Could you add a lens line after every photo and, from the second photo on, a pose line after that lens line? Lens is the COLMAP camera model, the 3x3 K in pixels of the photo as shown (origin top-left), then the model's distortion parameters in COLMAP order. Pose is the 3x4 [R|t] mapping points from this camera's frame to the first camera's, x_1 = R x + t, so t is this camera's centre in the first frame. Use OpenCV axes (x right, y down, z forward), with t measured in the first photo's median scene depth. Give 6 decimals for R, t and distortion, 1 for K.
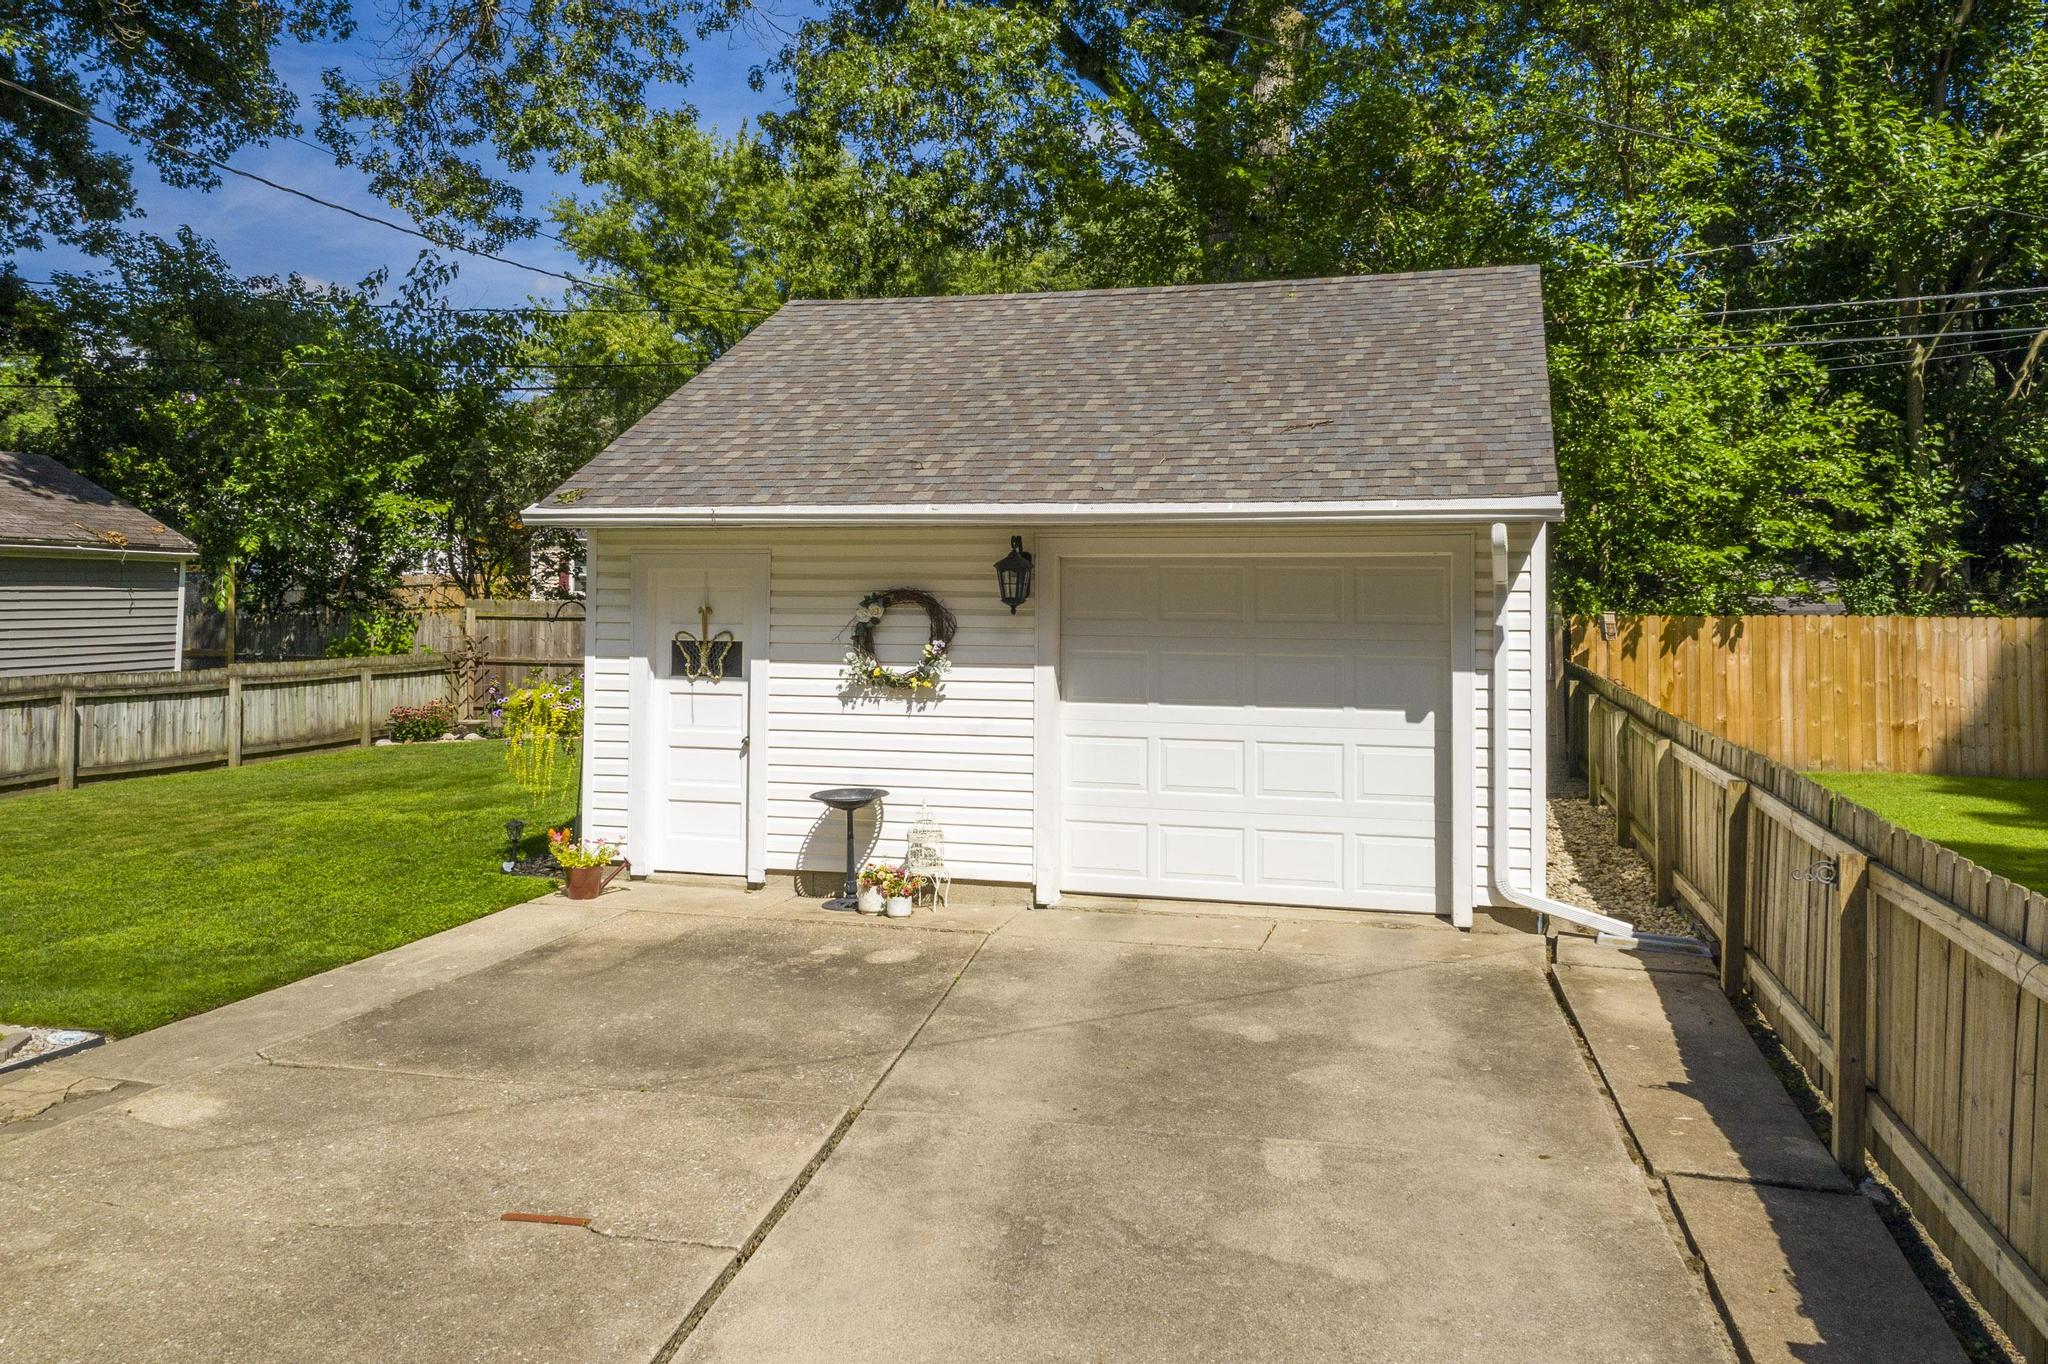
lens RADIAL K [[1641.1, 0, 1023.7], [0, 1641.1, 621.5], [0, 0, 1]] dist [0.104726, 0.000107]
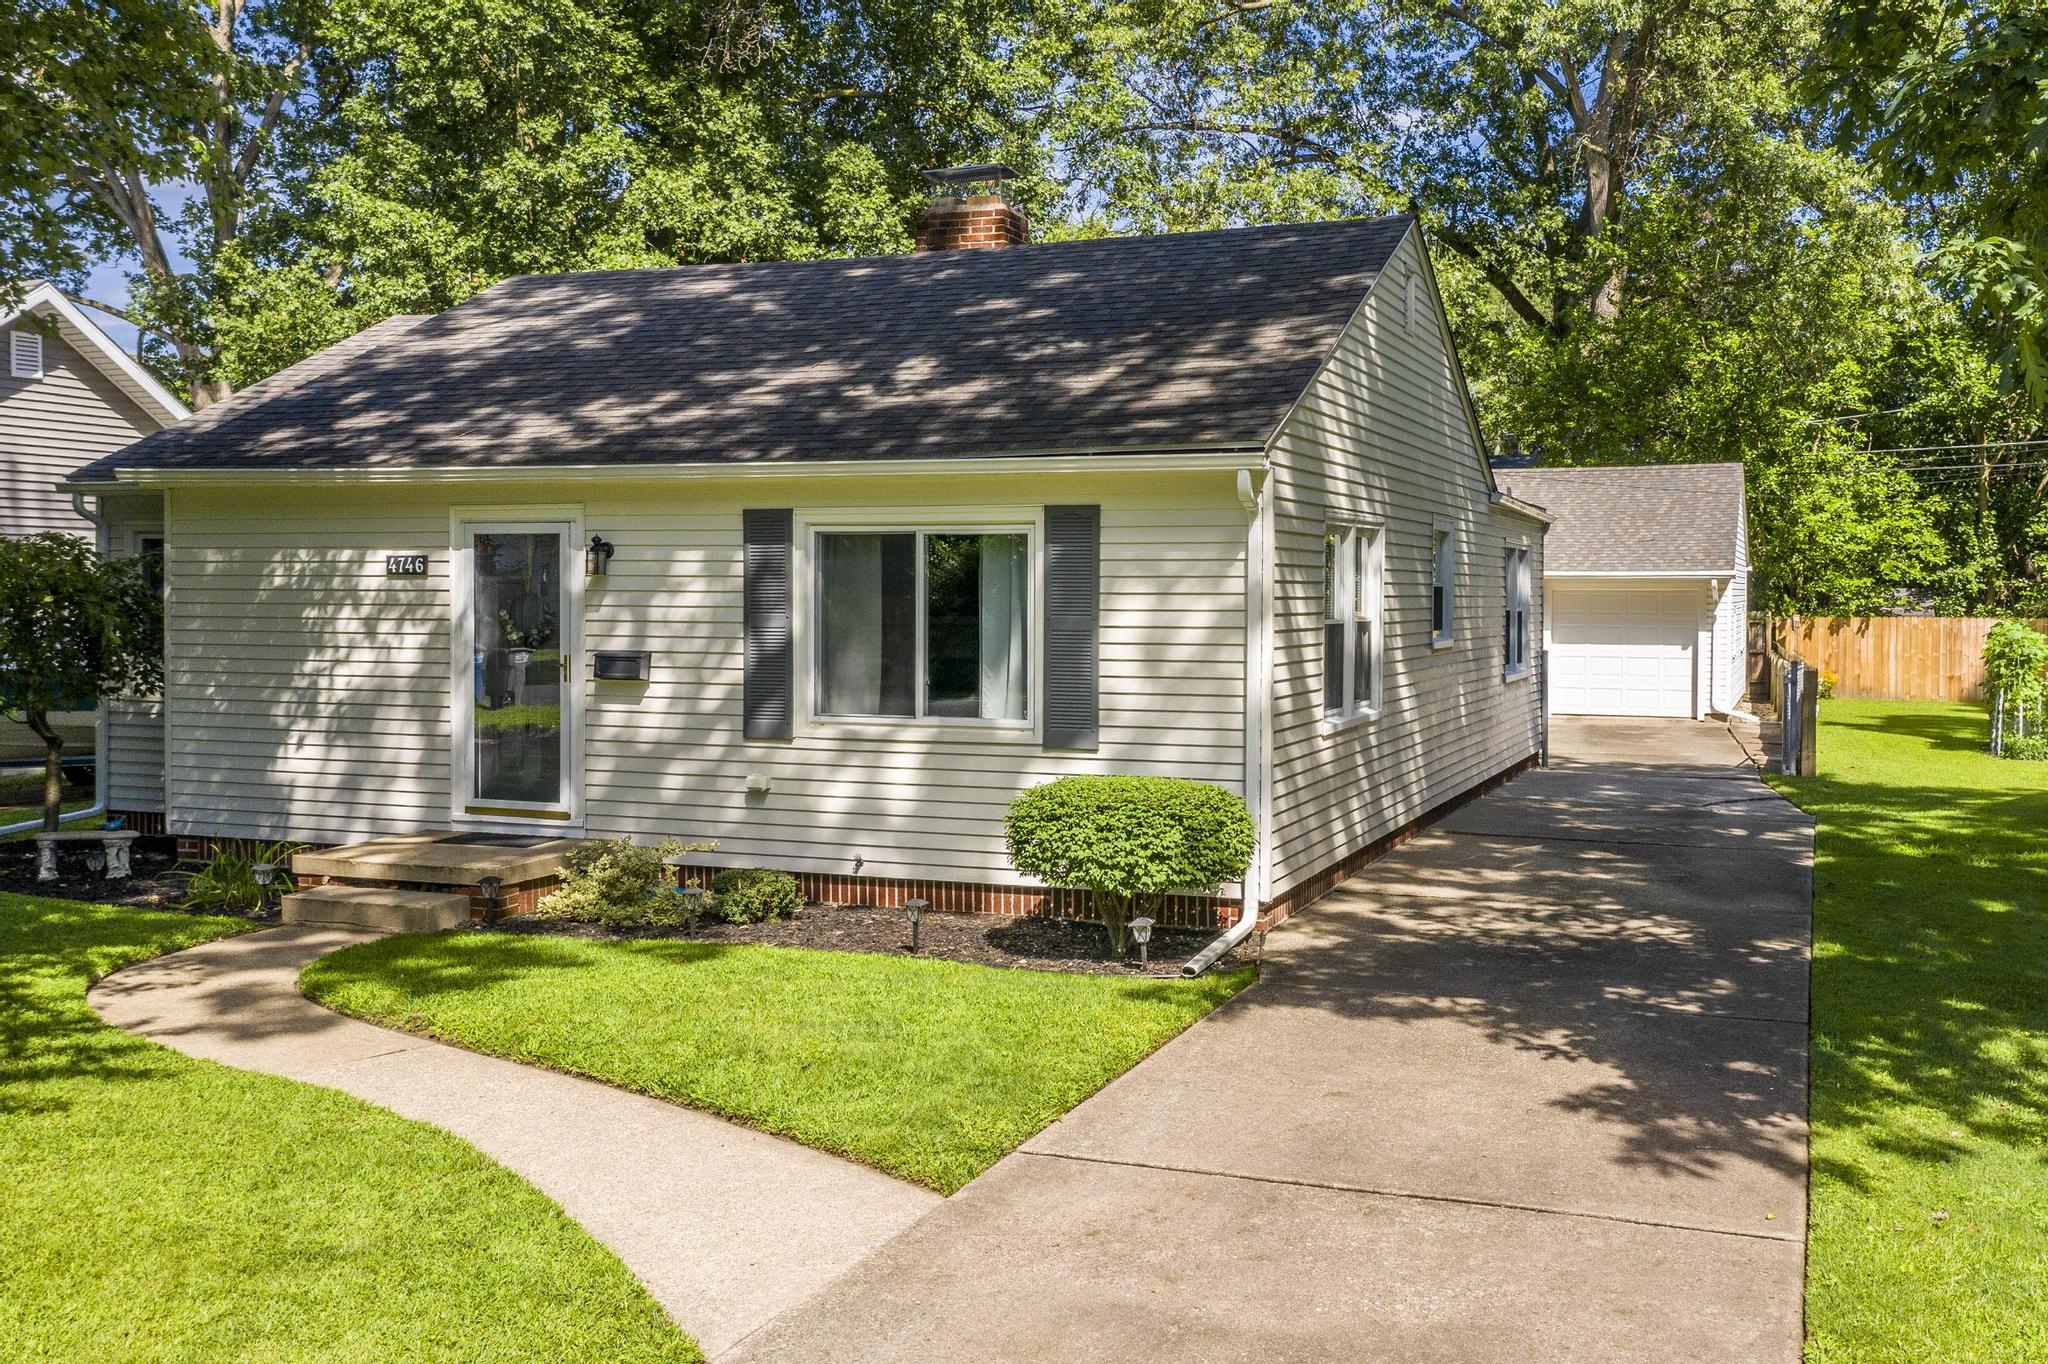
lens RADIAL K [[1932.1, 0, 1024.0], [0, 1932.1, 682.0], [0, 0, 1]] dist [0.000422, 0.014517]
pose [[0.994242, 0.009809, -0.106711, -0.271455], [-0.007247, 0.999677, 0.024370, 0.022972], [0.106915, -0.023456, 0.993991, -1.225344]]
